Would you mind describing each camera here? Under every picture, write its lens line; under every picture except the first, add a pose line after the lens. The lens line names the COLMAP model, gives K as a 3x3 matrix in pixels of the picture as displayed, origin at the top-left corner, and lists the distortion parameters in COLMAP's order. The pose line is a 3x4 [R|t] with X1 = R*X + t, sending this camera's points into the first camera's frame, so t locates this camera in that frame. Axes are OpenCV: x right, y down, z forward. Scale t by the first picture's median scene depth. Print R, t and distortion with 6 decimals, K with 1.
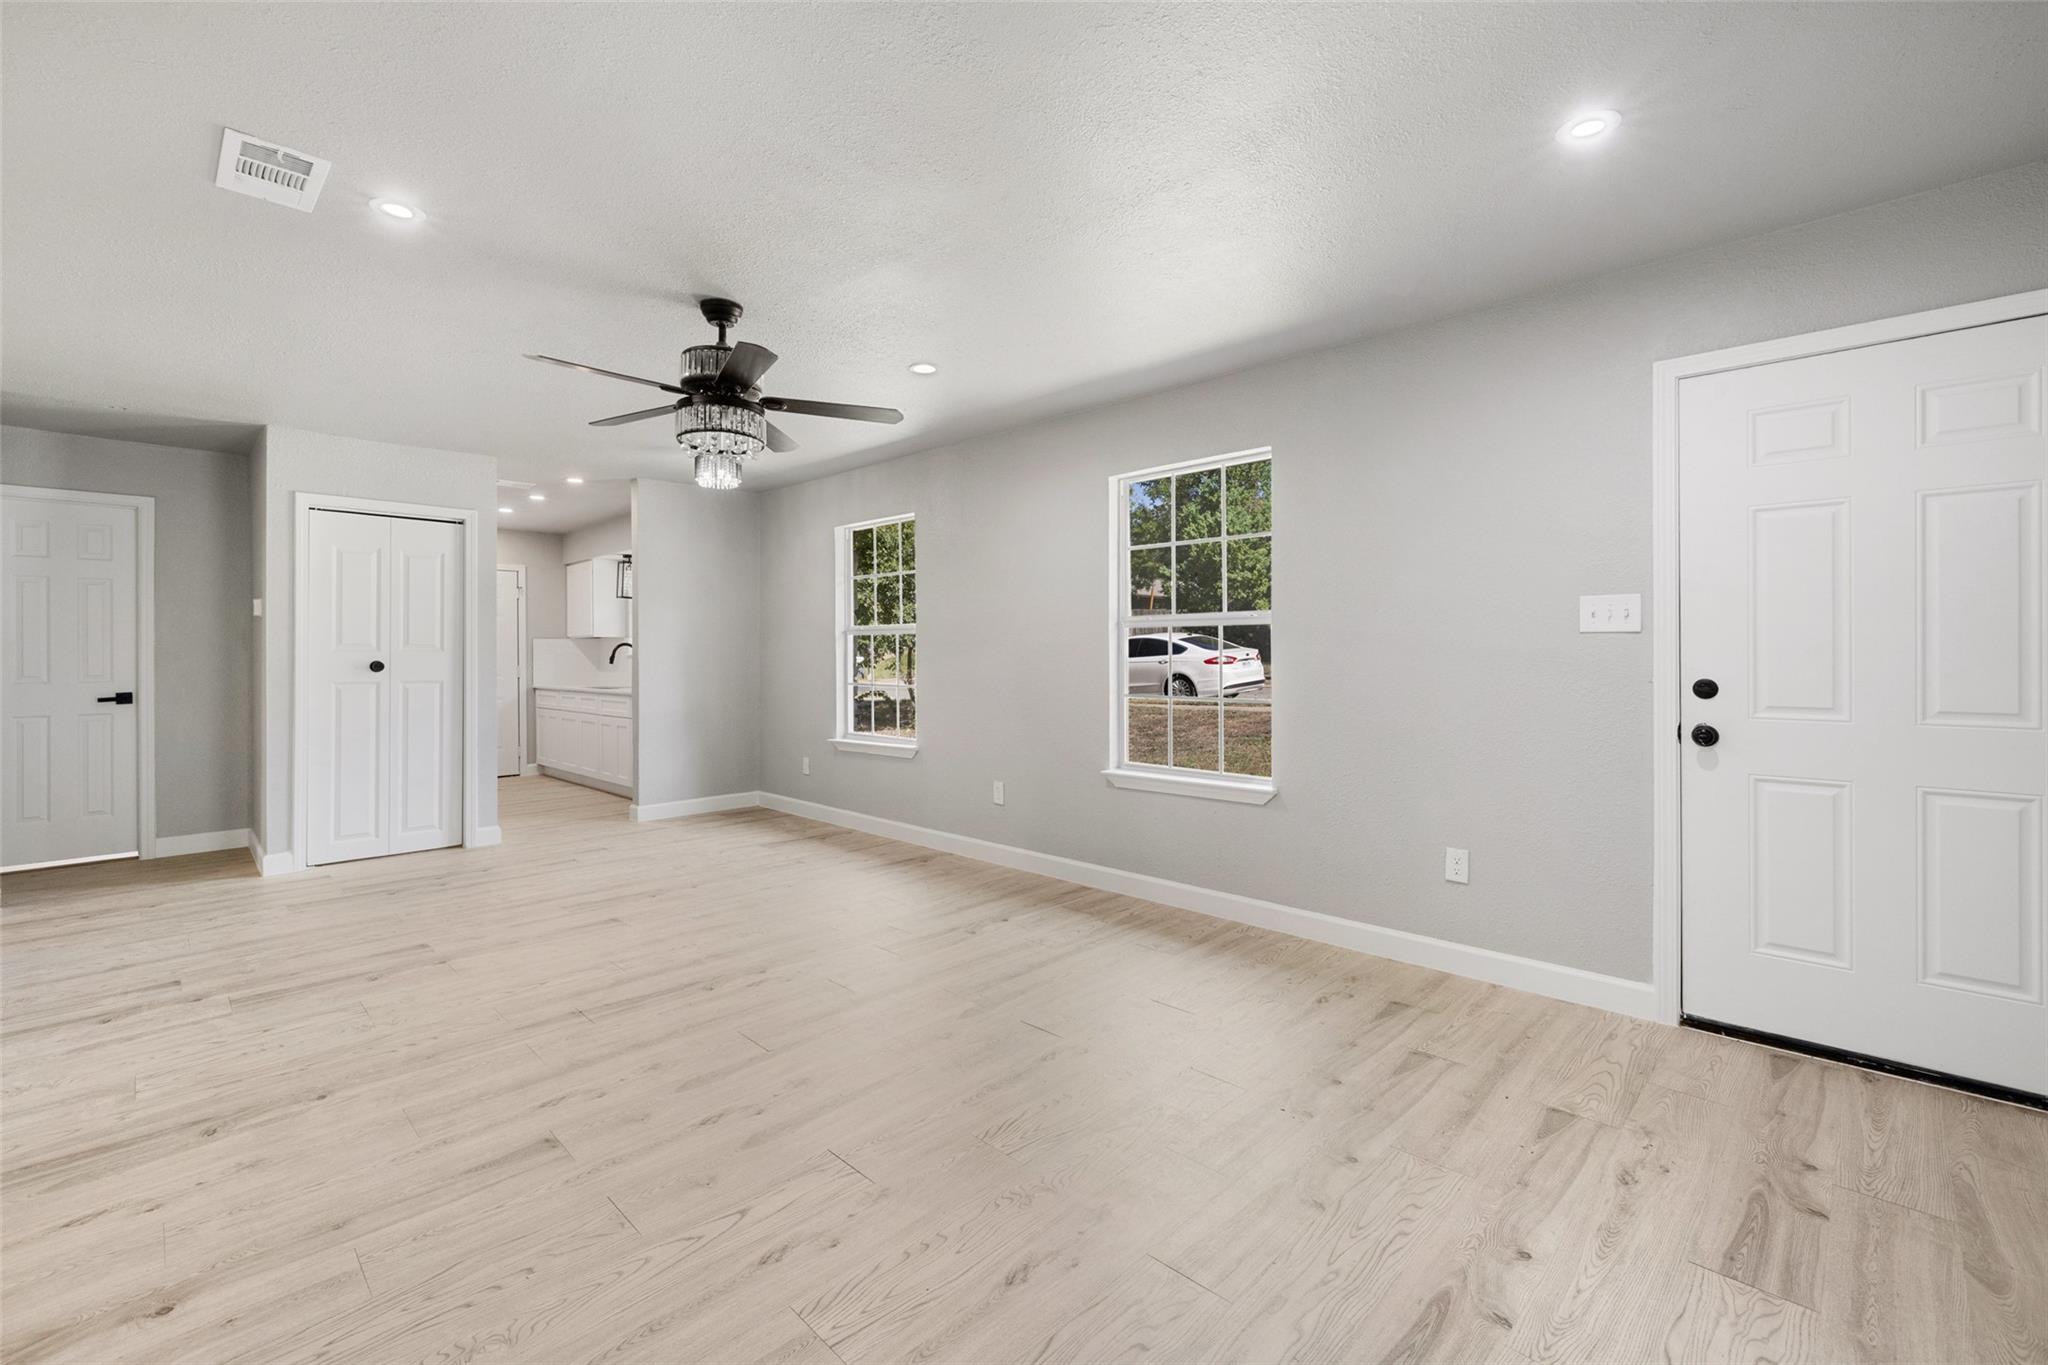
lens RADIAL K [[880.9, 0, 999.9], [0, 880.9, 654.4], [0, 0, 1]] dist [0.000657, 0.000408]
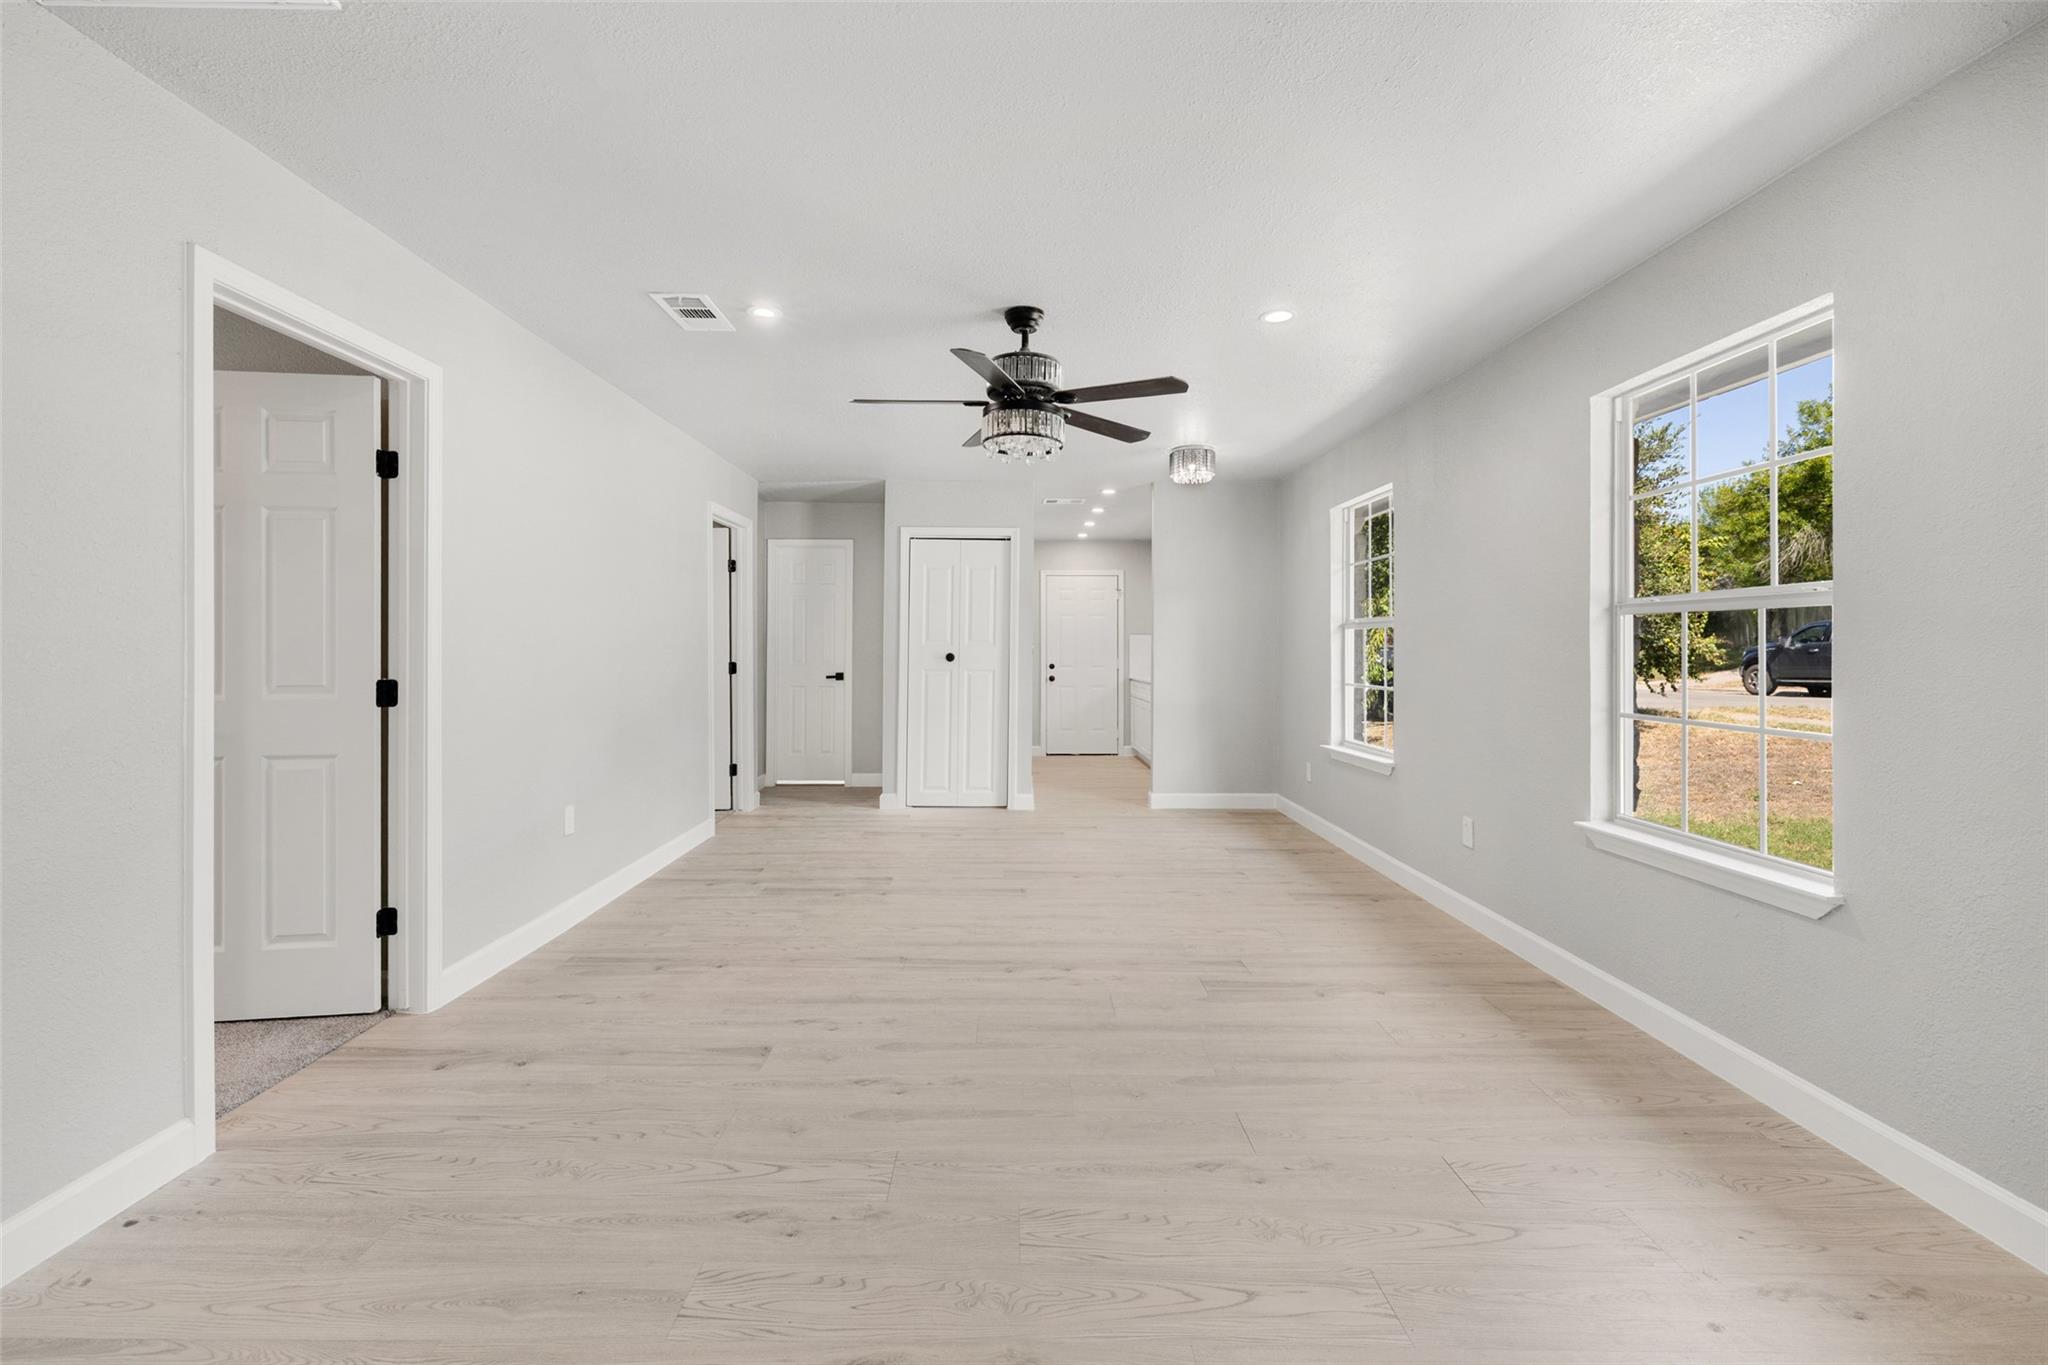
lens RADIAL K [[870.6, 0, 1004.7], [0, 870.6, 651.6], [0, 0, 1]] dist [-0.000362, 0.000346]
pose [[0.702117, 0.008829, -0.712007, 0.382201], [-0.006928, 0.999960, 0.005568, -0.003899], [0.712028, 0.001024, 0.702150, 0.261449]]
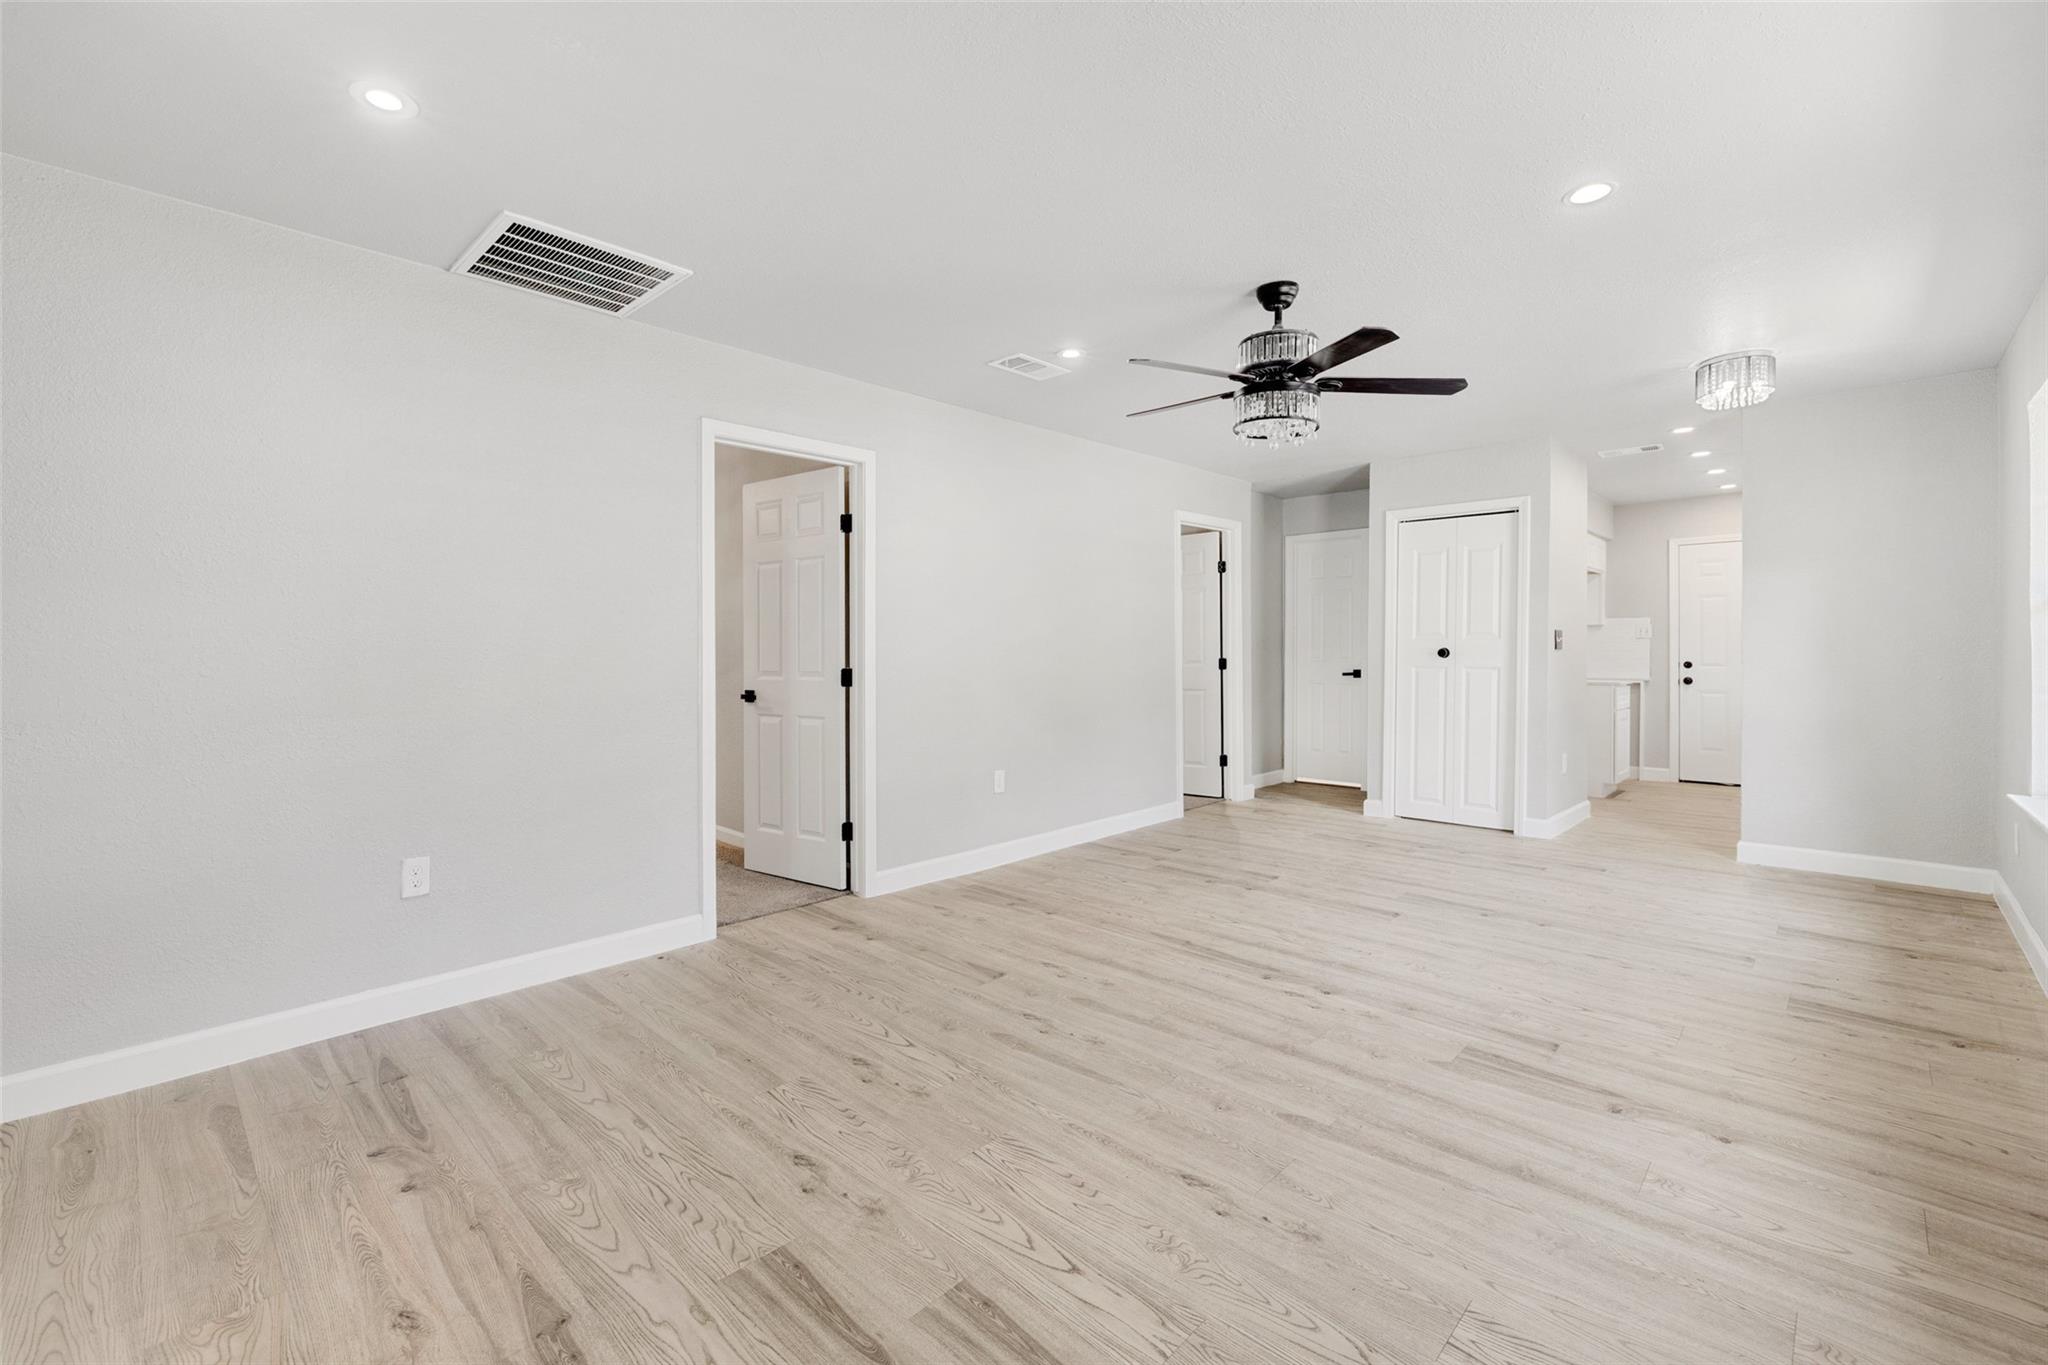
lens RADIAL K [[880.9, 0, 999.9], [0, 880.9, 654.4], [0, 0, 1]] dist [0.000657, 0.000408]
pose [[-0.002842, 0.012008, -0.999924, 0.644613], [0.005568, 0.999913, 0.011992, -0.002198], [0.999980, -0.005534, -0.002909, 0.673772]]
